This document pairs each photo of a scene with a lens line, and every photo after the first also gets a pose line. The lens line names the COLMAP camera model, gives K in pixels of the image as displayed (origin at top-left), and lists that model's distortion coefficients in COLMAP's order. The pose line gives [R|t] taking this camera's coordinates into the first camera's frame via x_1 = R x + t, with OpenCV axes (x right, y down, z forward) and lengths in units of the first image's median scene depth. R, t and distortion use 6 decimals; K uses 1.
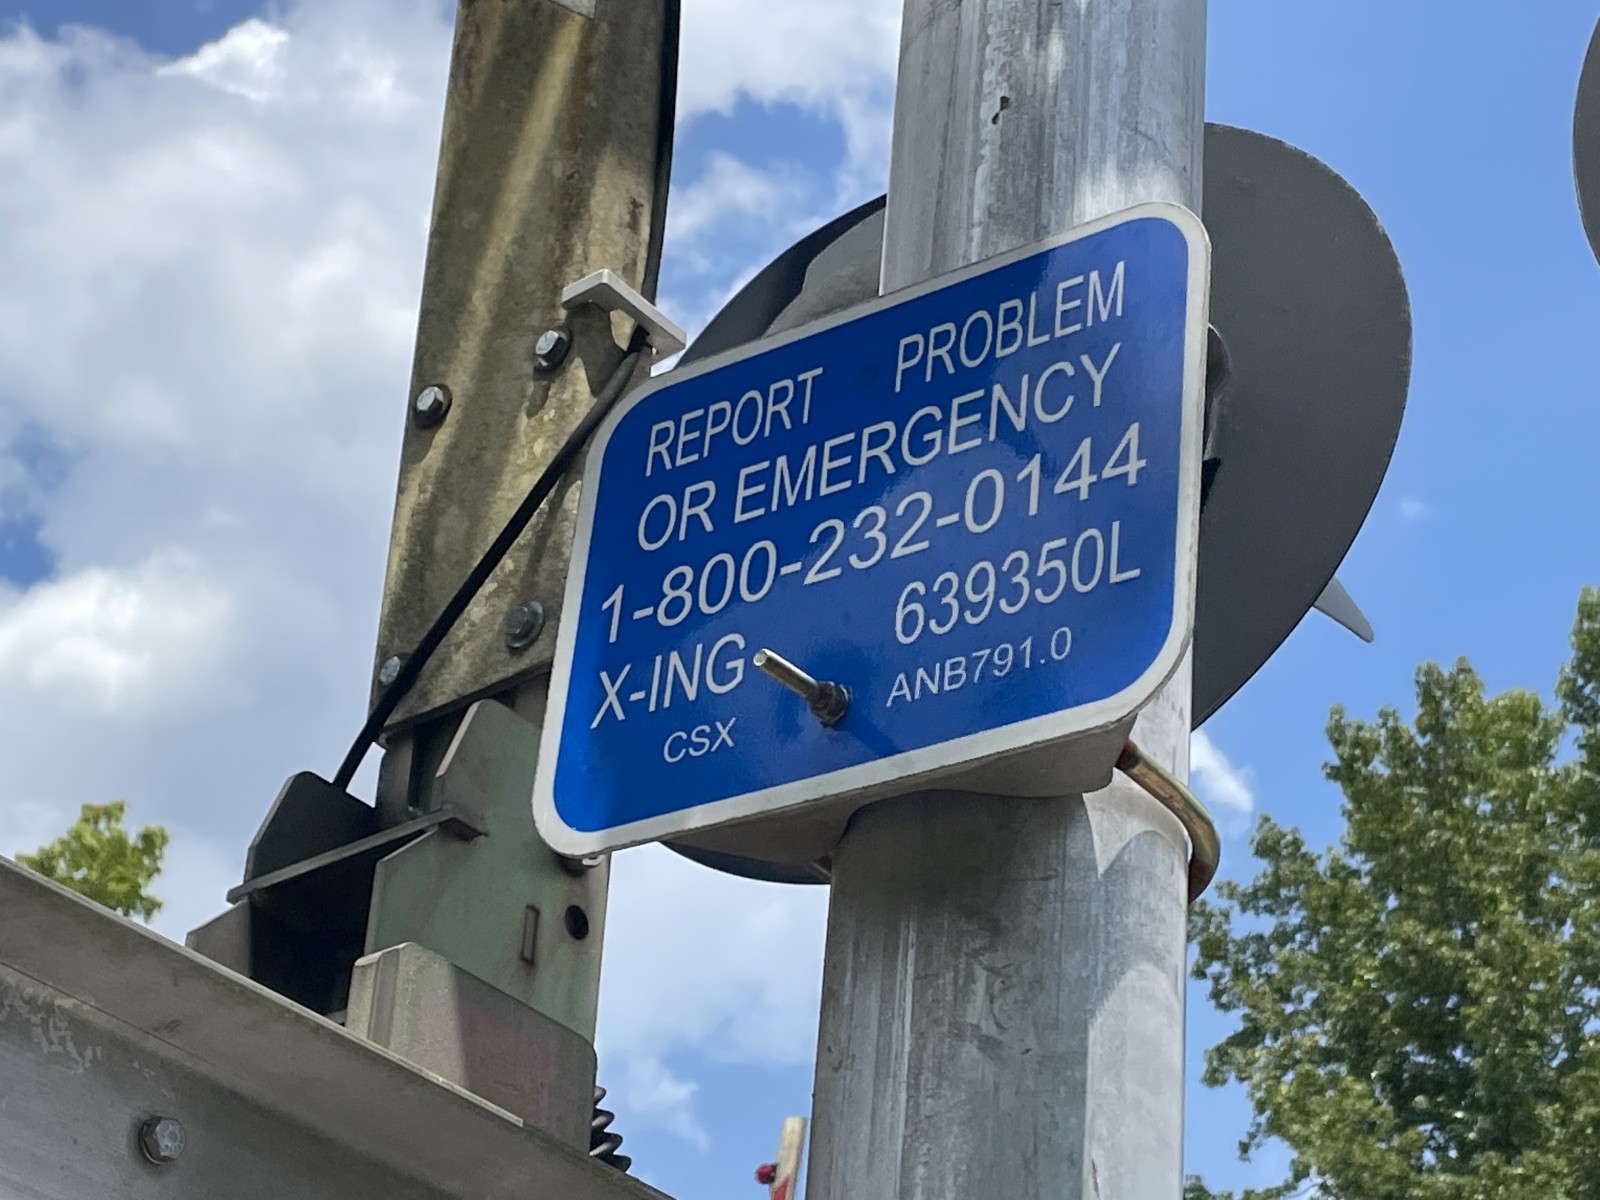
lens RADIAL K [[3102.9, 0, 800.0], [0, 3102.9, 600.0], [0, 0, 1]] dist [0.261497, 0.082980]
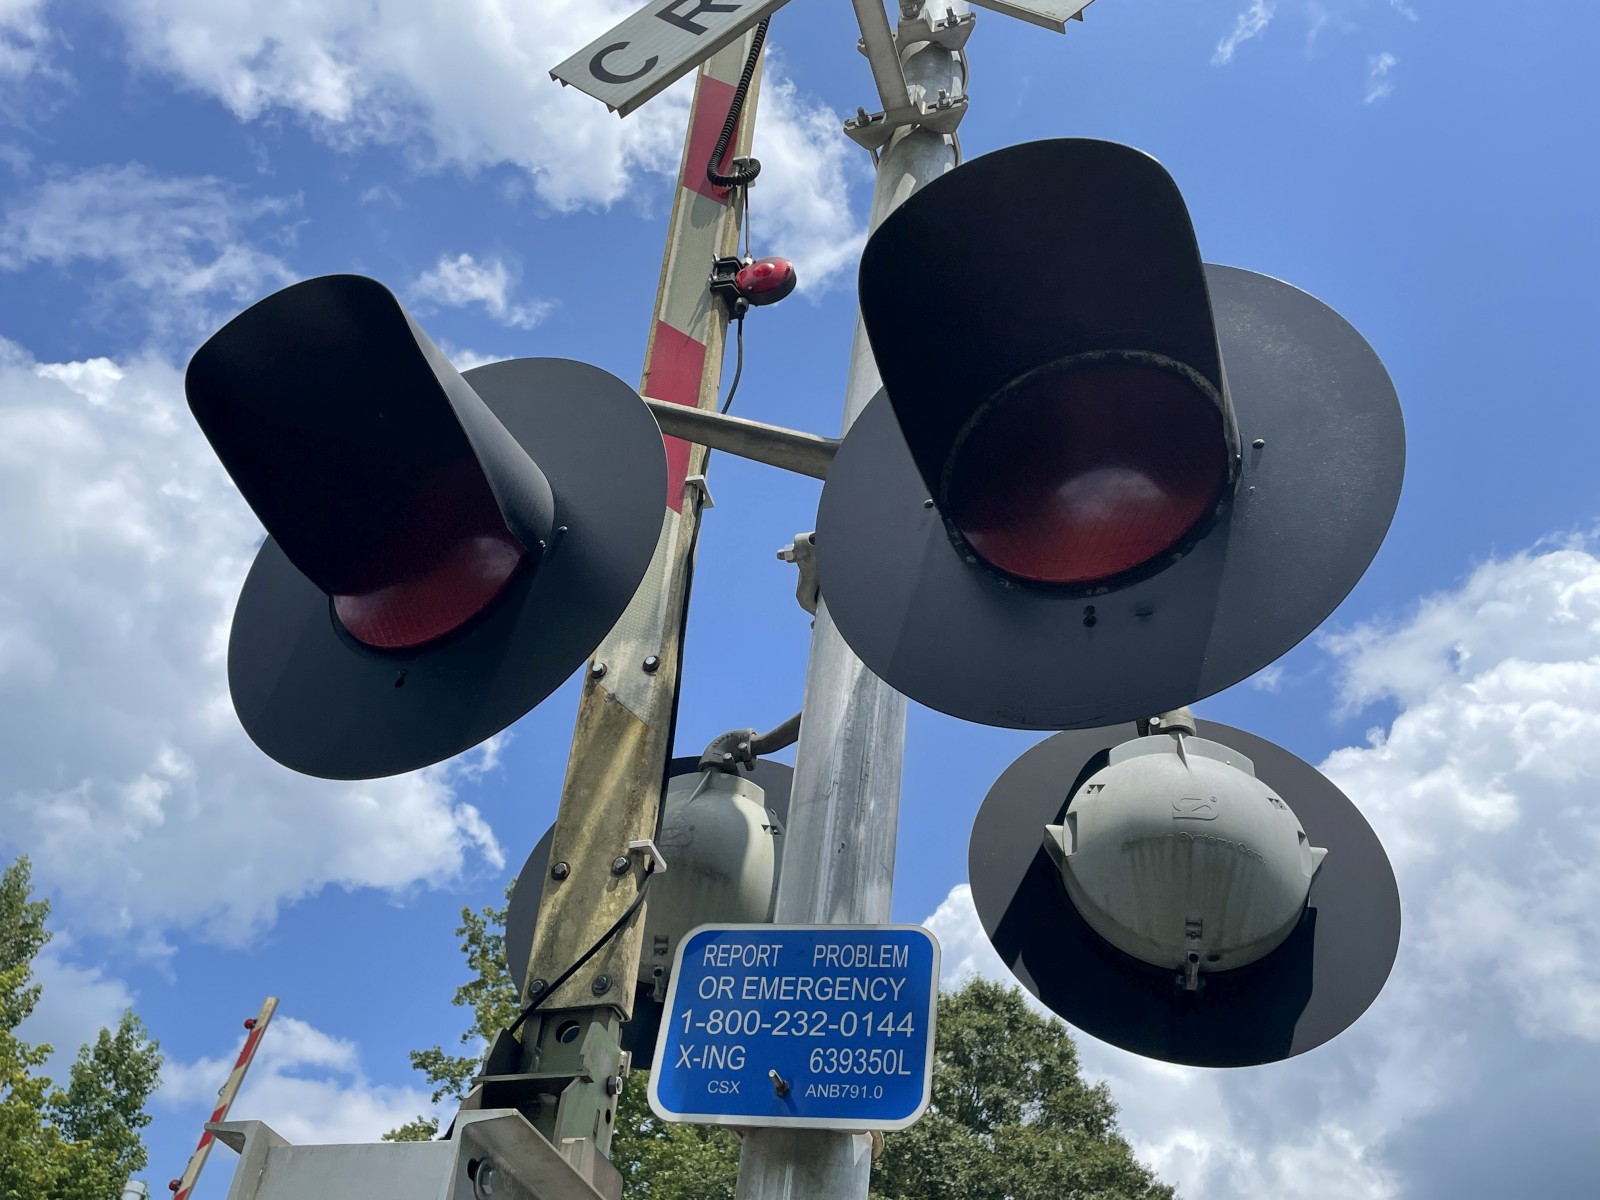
lens RADIAL K [[1496.2, 0, 800.0], [0, 1496.2, 600.0], [0, 0, 1]] dist [0.035807, -0.001798]
pose [[0.910773, 0.271467, 0.311124, -0.474537], [-0.238624, 0.960975, -0.139945, -0.187143], [-0.336973, 0.053216, 0.940009, -0.260898]]
